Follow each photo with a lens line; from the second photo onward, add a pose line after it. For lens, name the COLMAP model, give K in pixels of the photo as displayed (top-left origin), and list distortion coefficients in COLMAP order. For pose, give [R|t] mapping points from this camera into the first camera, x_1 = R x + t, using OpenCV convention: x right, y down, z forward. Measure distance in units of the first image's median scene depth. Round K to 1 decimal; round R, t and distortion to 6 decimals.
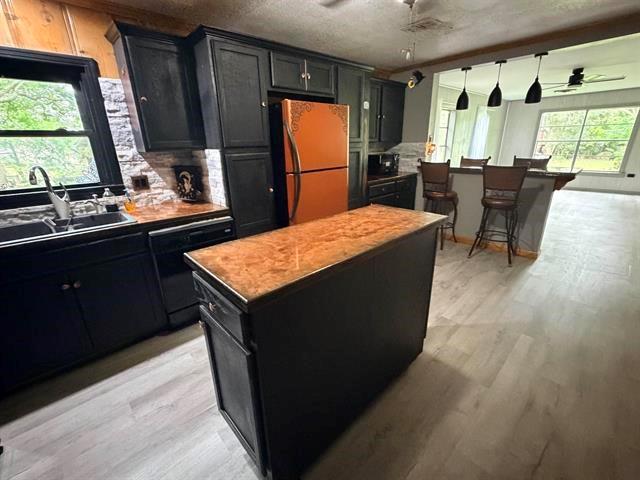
lens RADIAL K [[277.0, 0, 318.4], [0, 277.0, 240.1], [0, 0, 1]] dist [0.000476, -0.000169]
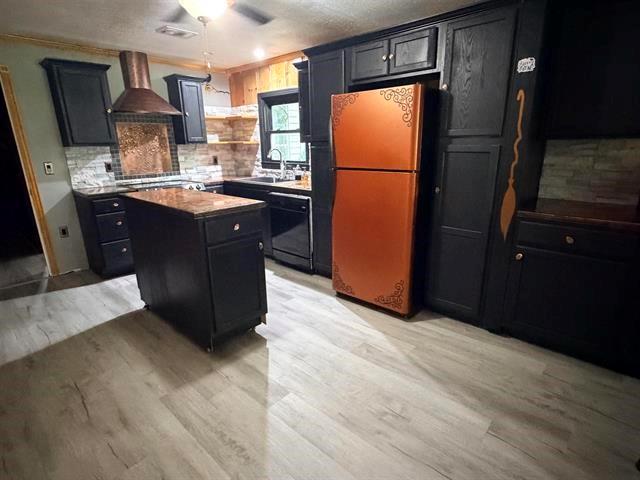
lens RADIAL K [[342.7, 0, 319.2], [0, 342.7, 239.9], [0, 0, 1]] dist [0.001206, 0.001229]
pose [[0.083960, 0.292312, -0.952630, 1.499706], [-0.317510, 0.914024, 0.252482, -0.394402], [0.944531, 0.281271, 0.169554, 1.081791]]
